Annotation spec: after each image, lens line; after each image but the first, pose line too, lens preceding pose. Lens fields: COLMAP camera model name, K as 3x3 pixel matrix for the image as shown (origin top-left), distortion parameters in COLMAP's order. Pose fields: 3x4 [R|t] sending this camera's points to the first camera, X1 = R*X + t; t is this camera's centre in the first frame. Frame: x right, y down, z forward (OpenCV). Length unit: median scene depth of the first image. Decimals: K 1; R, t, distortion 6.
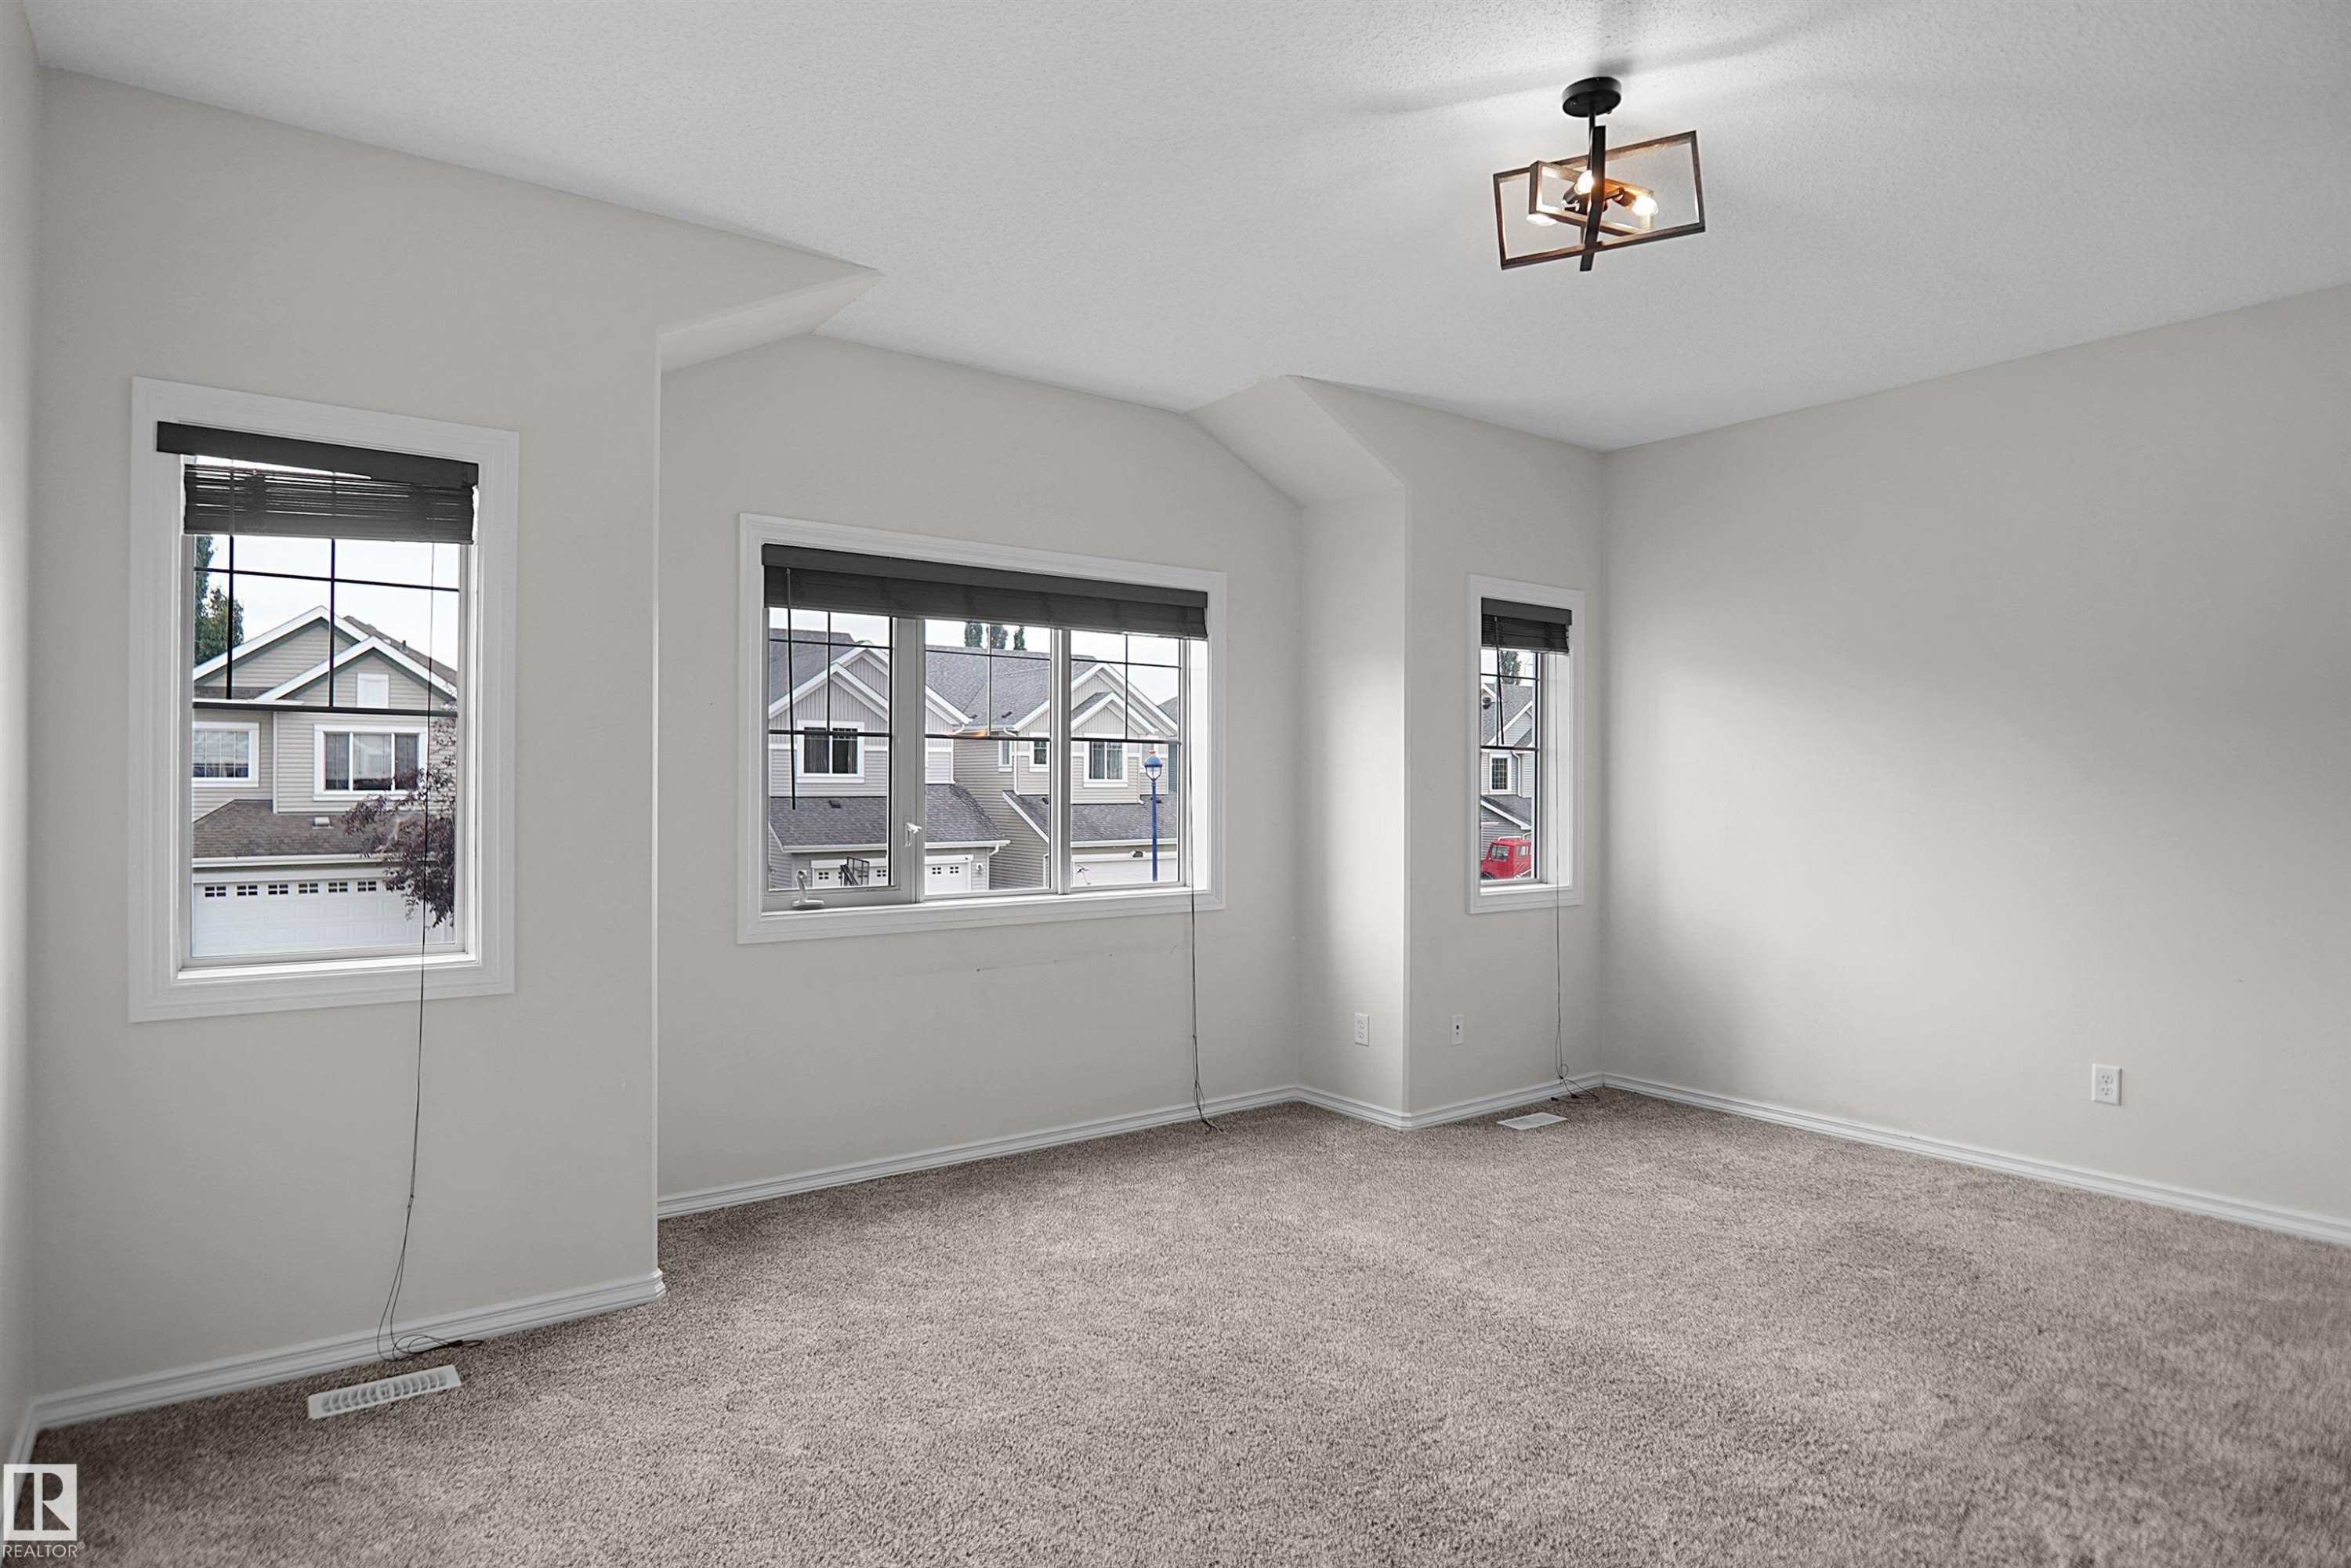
lens RADIAL K [[1279.5, 0, 1133.4], [0, 1279.5, 783.6], [0, 0, 1]] dist [-0.024590, 0.000115]
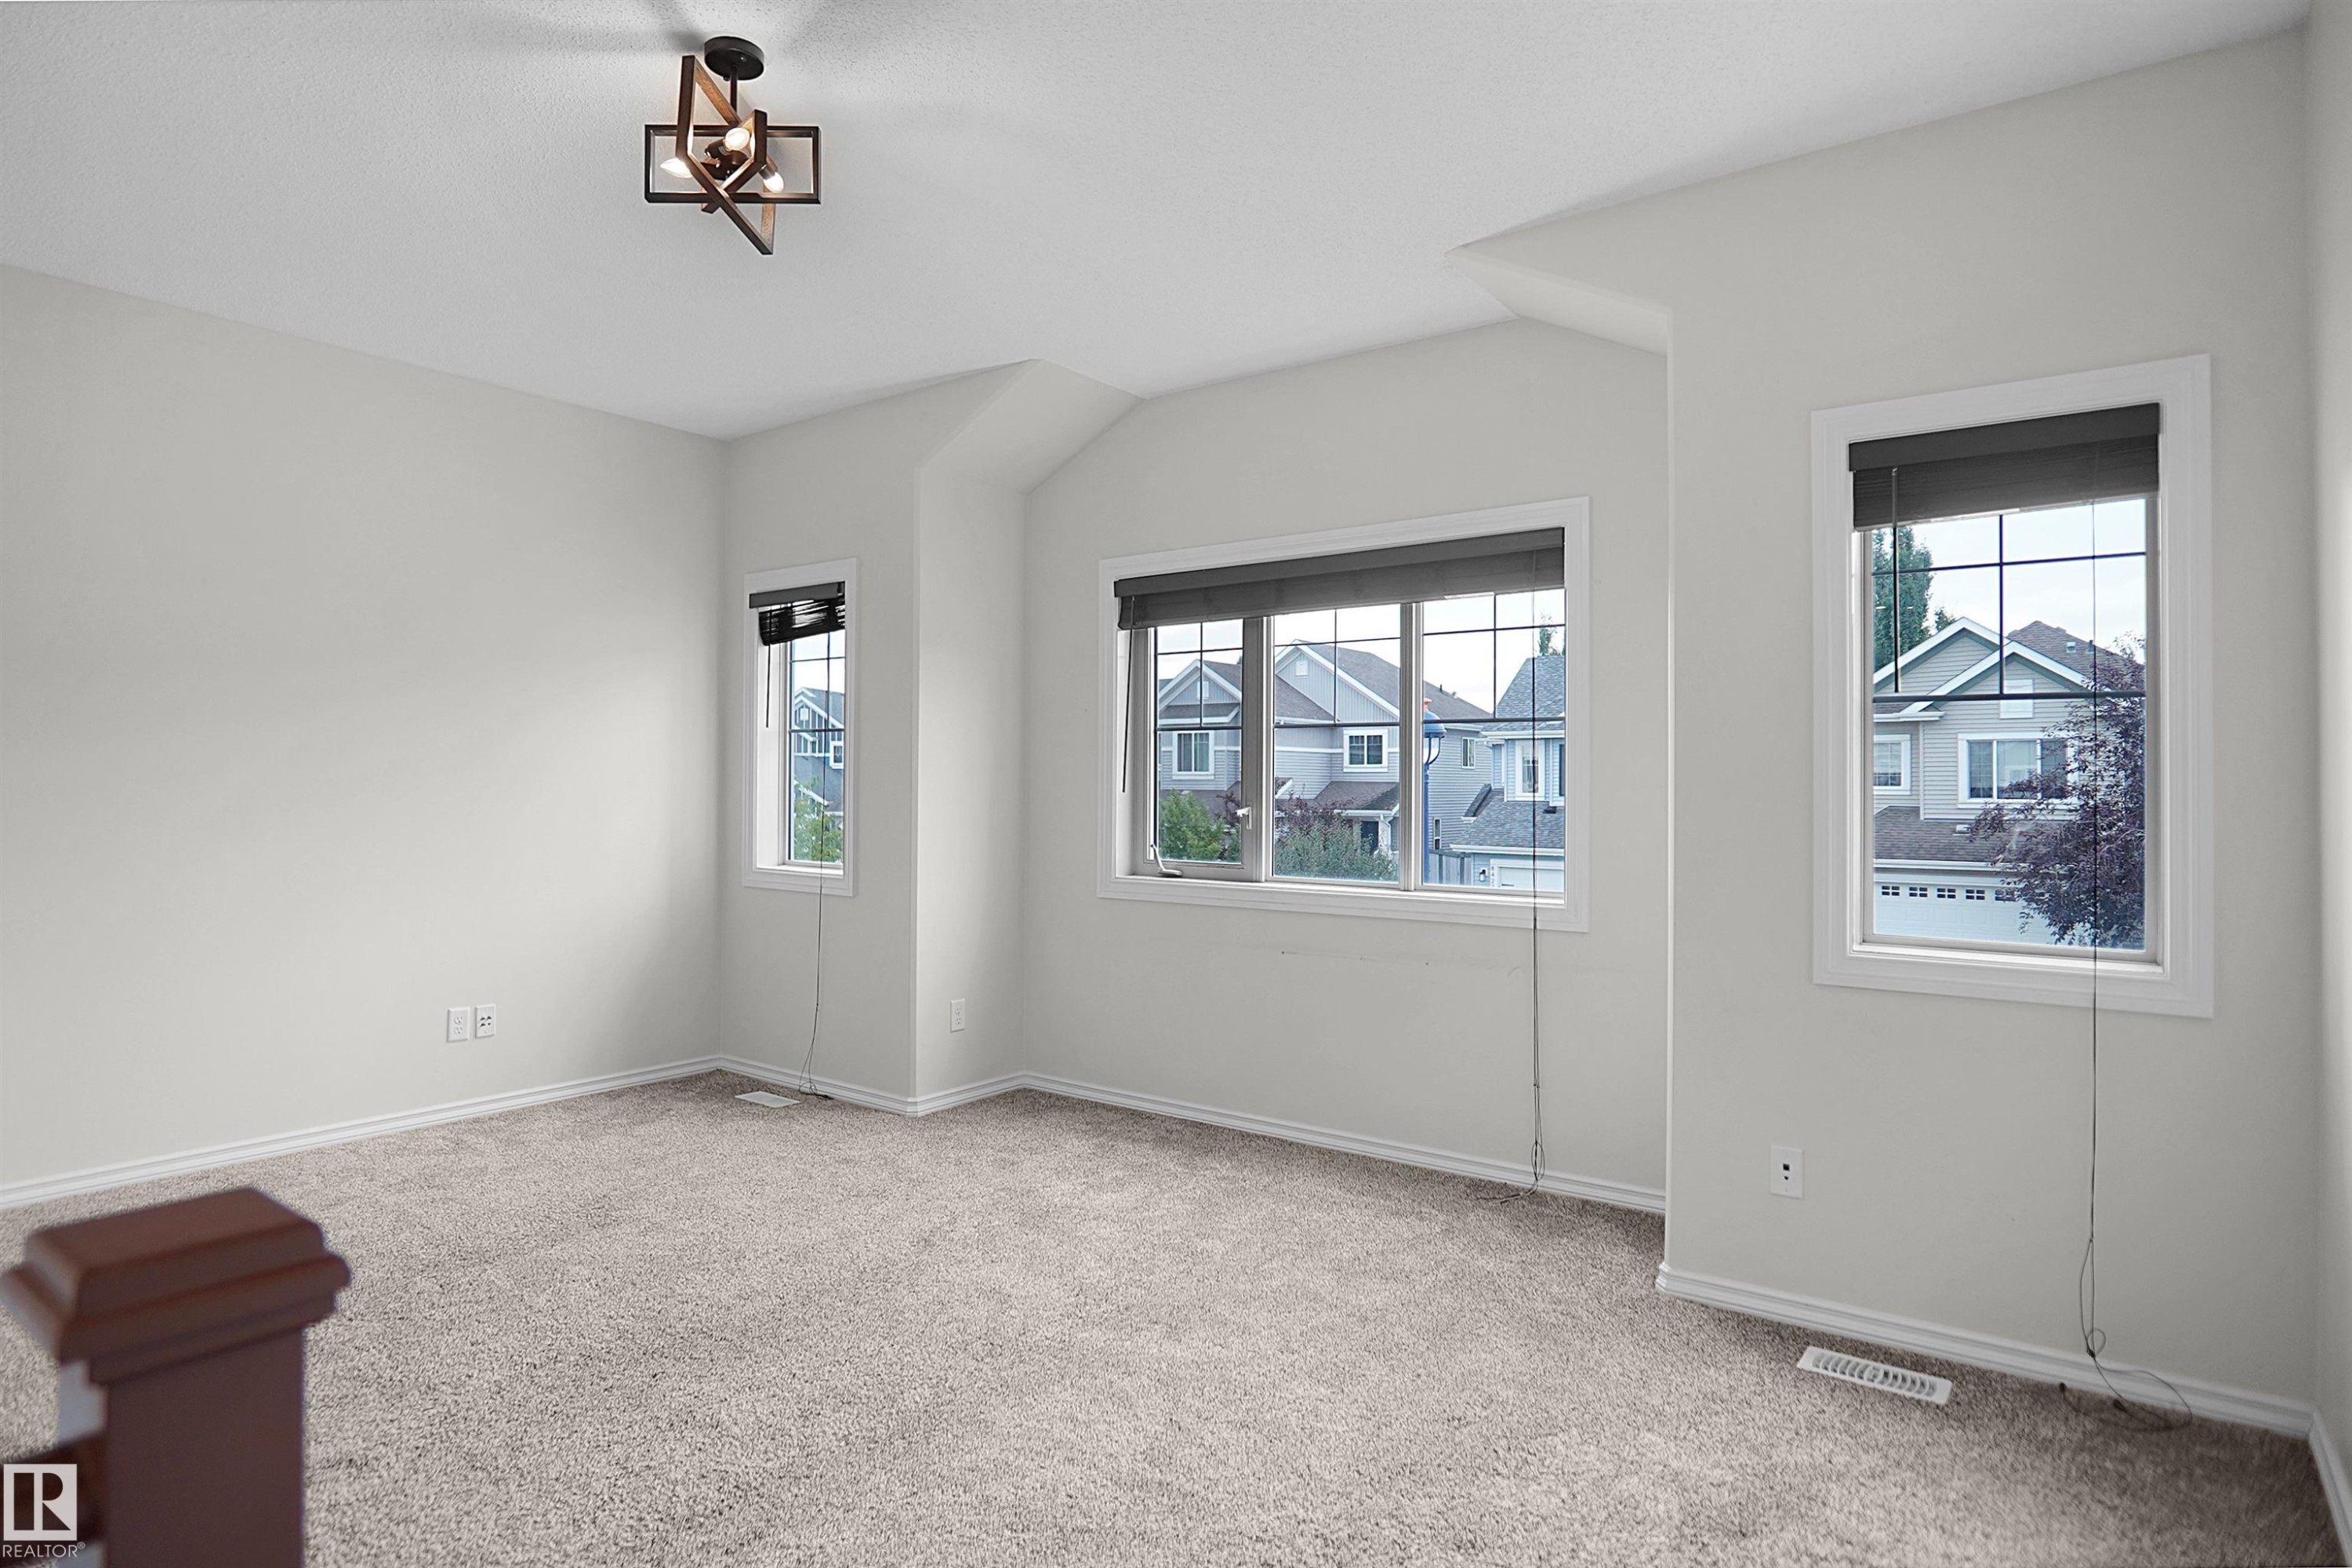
lens RADIAL K [[1280.1, 0, 1133.9], [0, 1280.1, 783.6], [0, 0, 1]] dist [-0.024590, 0.000115]
pose [[0.273264, 0.000521, -0.961939, 0.717230], [0.007406, 0.999969, 0.002646, 0.004159], [0.961911, -0.007847, 0.273252, 0.518780]]
